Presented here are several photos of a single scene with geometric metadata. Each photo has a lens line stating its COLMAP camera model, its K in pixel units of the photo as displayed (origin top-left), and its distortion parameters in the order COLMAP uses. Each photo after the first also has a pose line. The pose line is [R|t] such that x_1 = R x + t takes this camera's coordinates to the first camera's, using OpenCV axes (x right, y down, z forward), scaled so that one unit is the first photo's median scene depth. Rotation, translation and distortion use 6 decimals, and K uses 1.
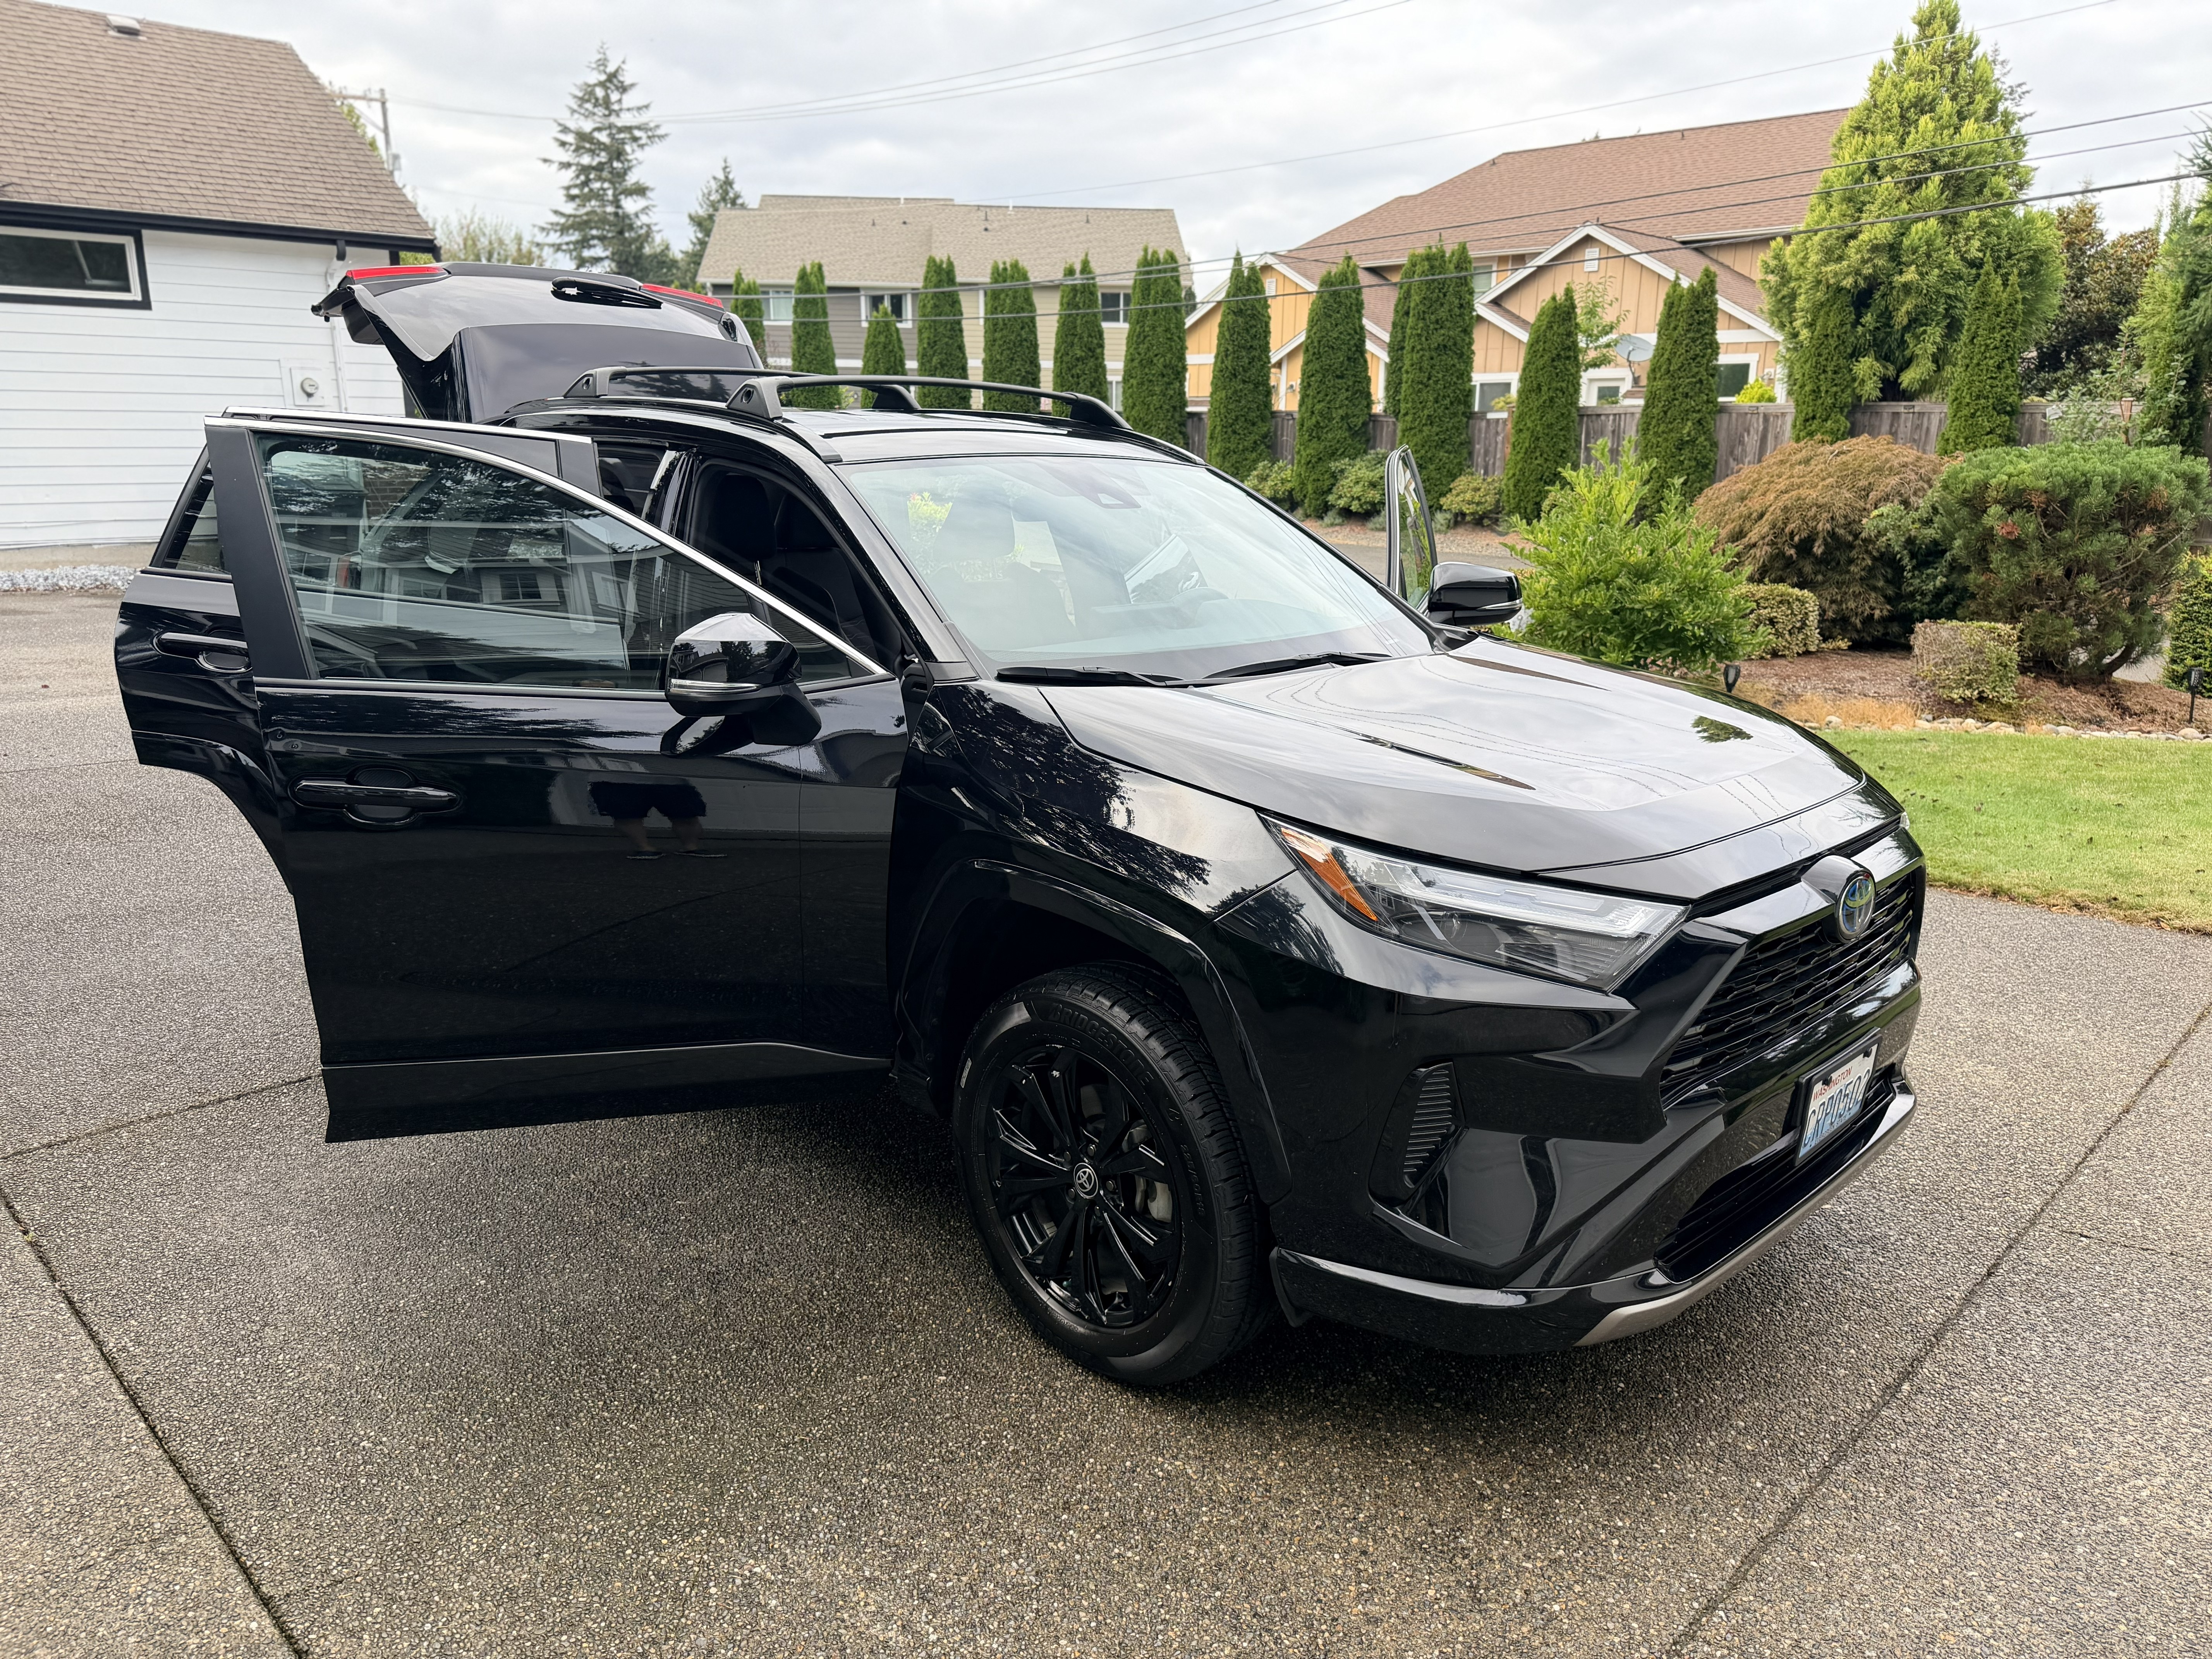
lens RADIAL K [[1546.0, 0, 1116.8], [0, 1546.0, 825.8], [0, 0, 1]] dist [0.003898, -0.004824]
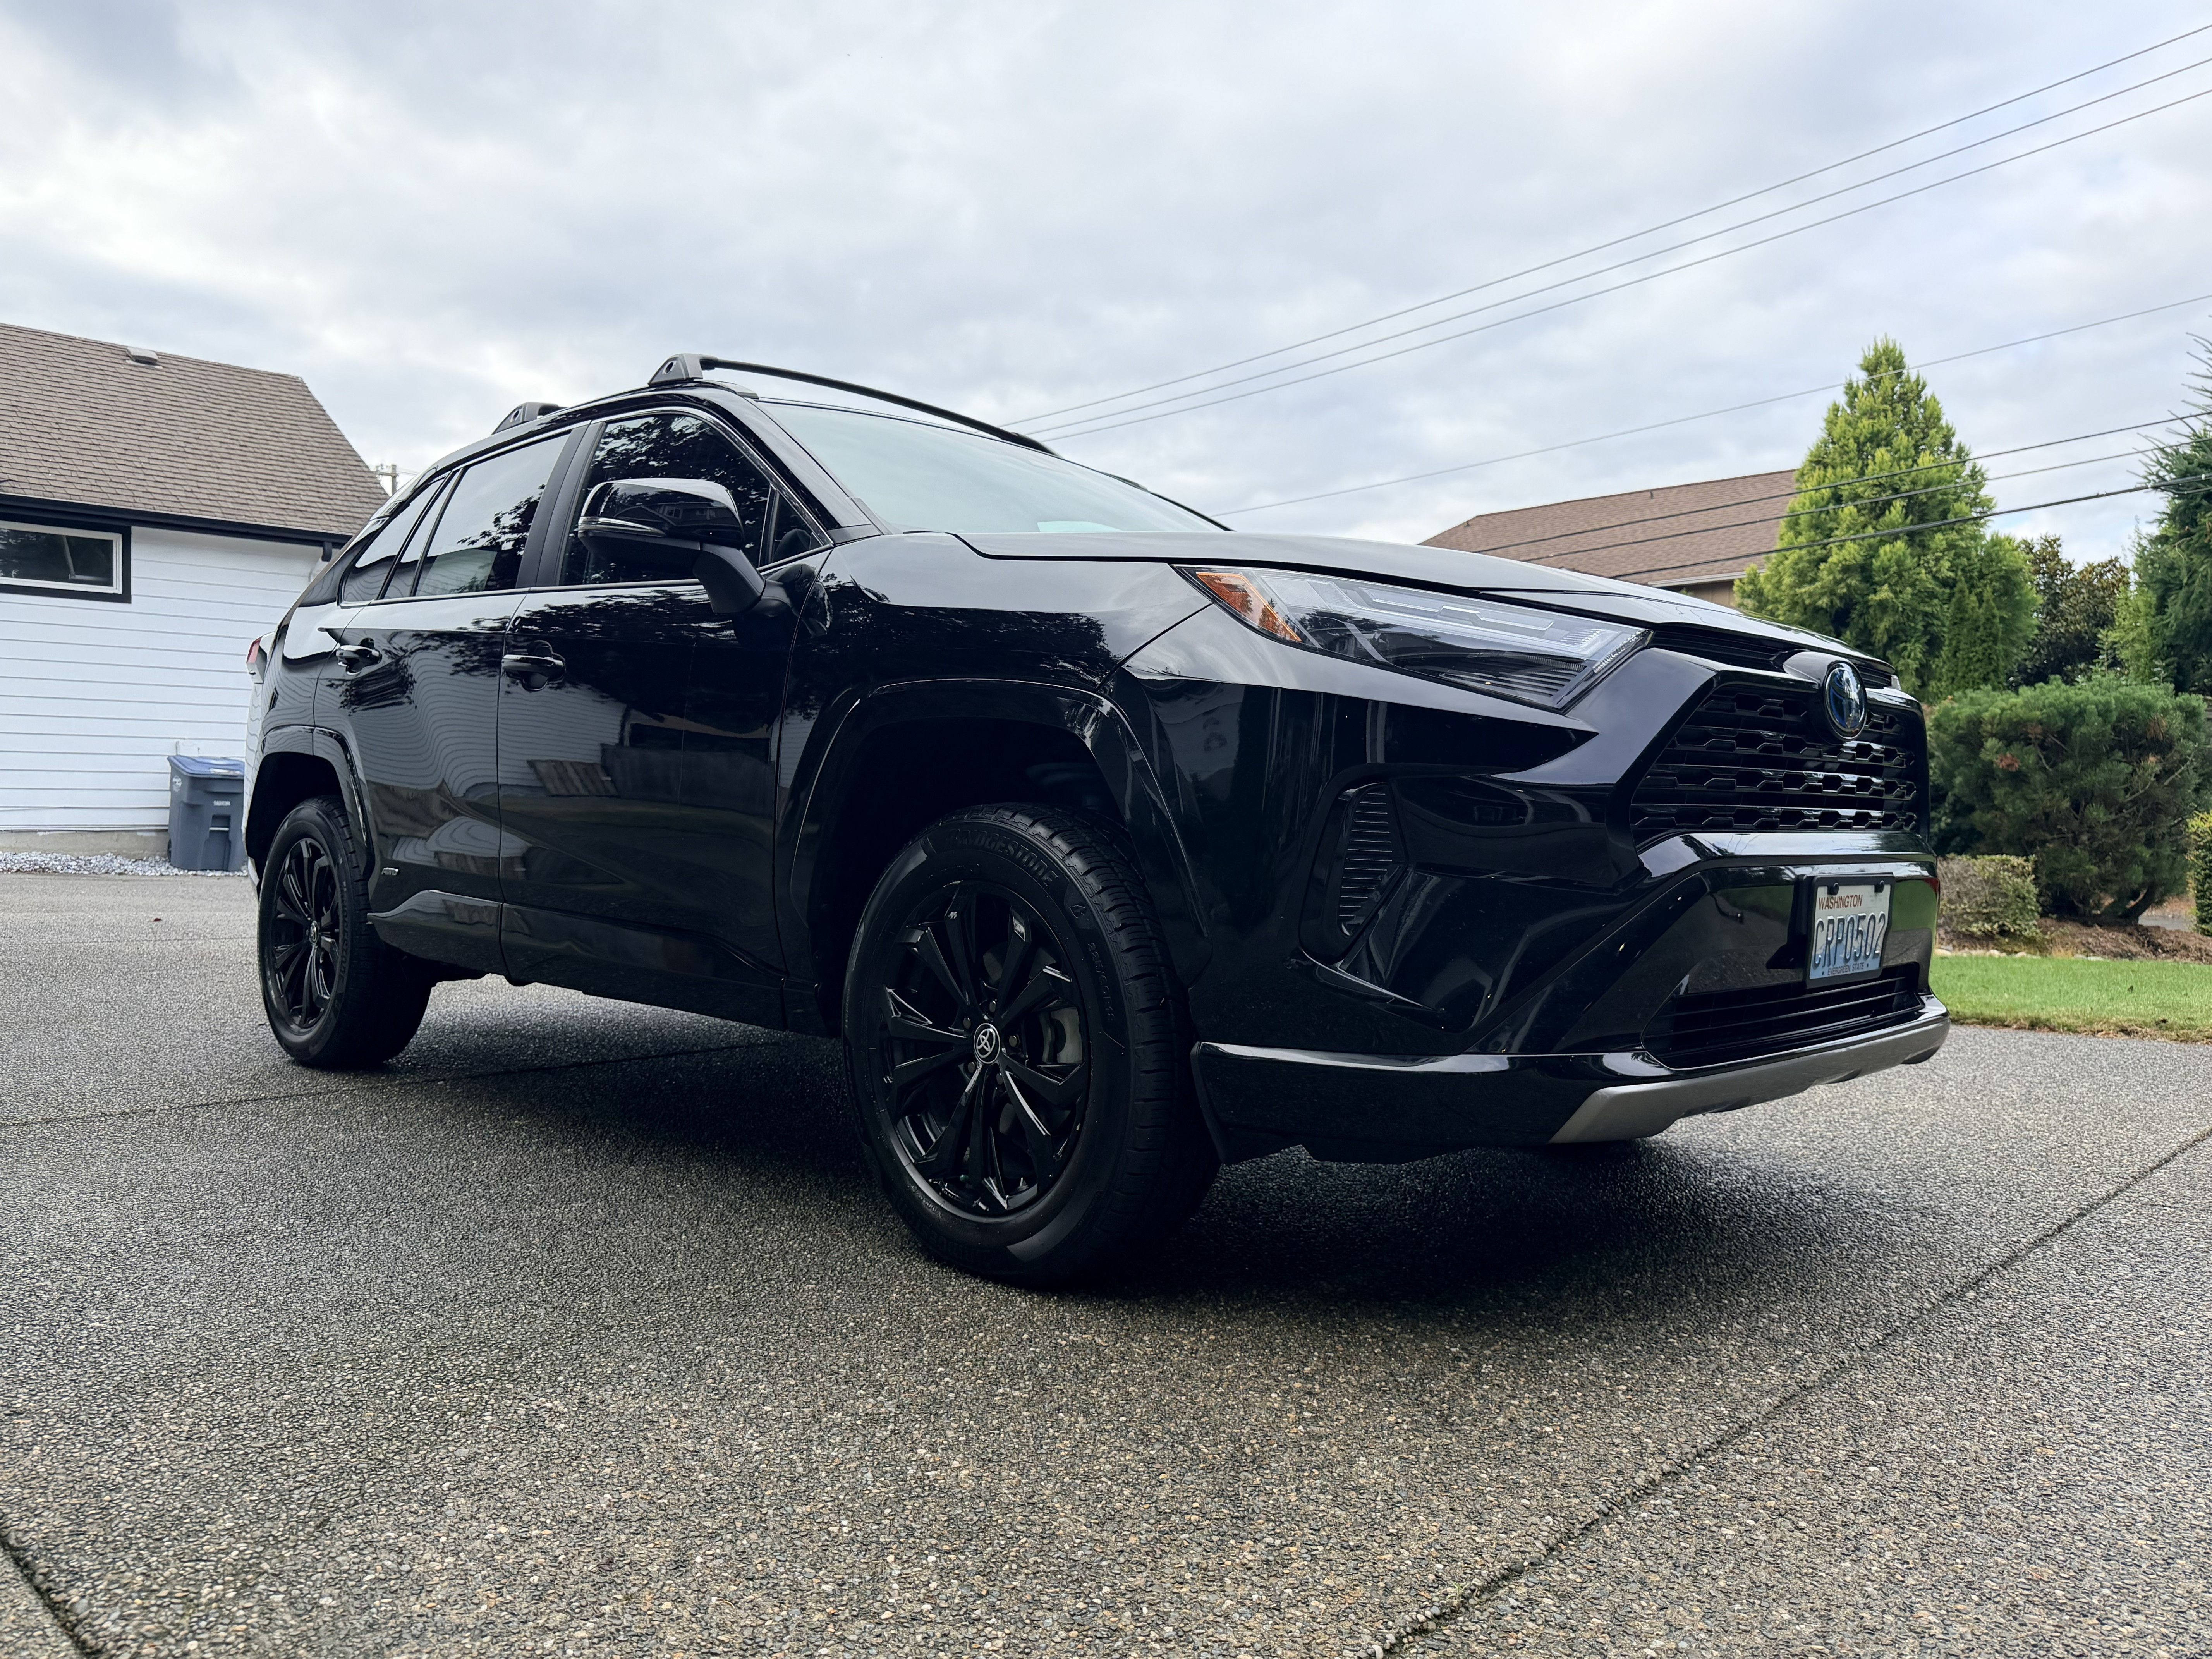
lens RADIAL K [[1614.9, 0, 1106.0], [0, 1614.9, 829.5], [0, 0, 1]] dist [0.002961, -0.005167]
pose [[0.999997, -0.002584, -0.000091, 0.012710], [0.002494, 0.973362, -0.229260, 0.086269], [0.000681, 0.229259, 0.973365, 0.026980]]
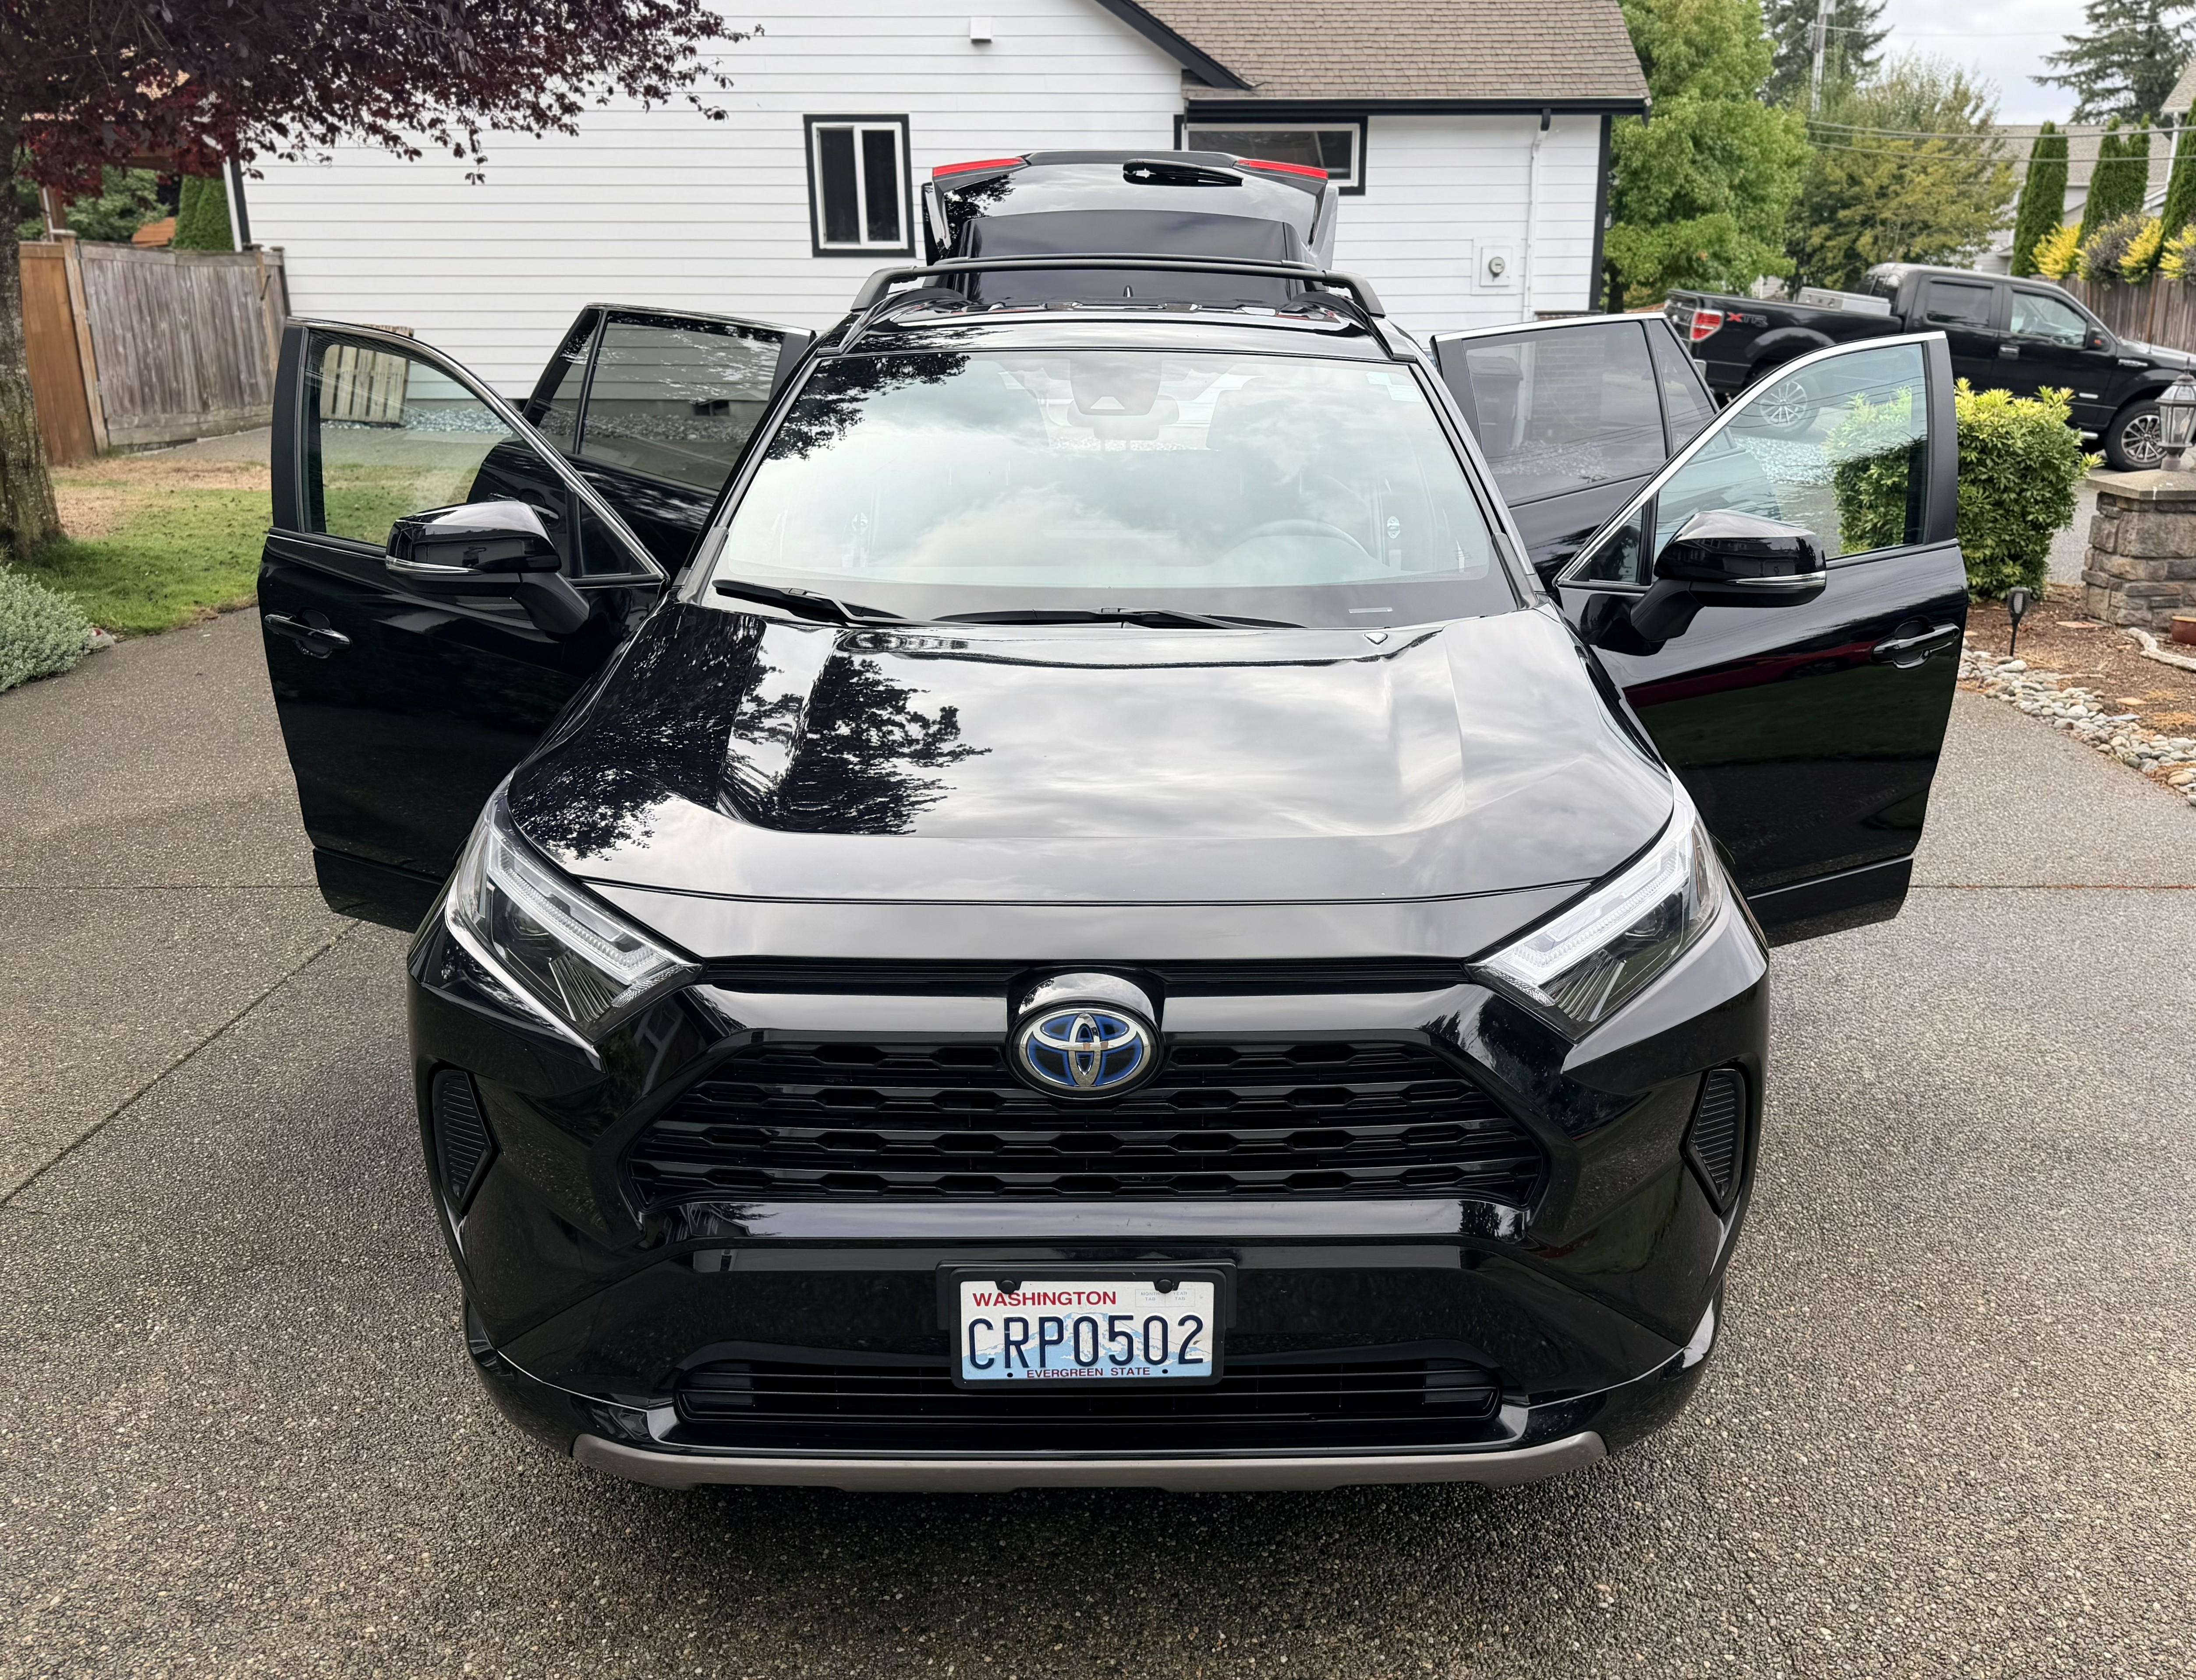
lens RADIAL K [[1745.5, 0, 1180.3], [0, 1745.5, 819.7], [0, 0, 1]] dist [0.010241, -0.011620]
pose [[0.720104, 0.188006, -0.667911, 0.250325], [-0.163582, 0.981459, 0.099900, -0.032719], [0.674308, 0.037319, 0.737506, 0.118586]]
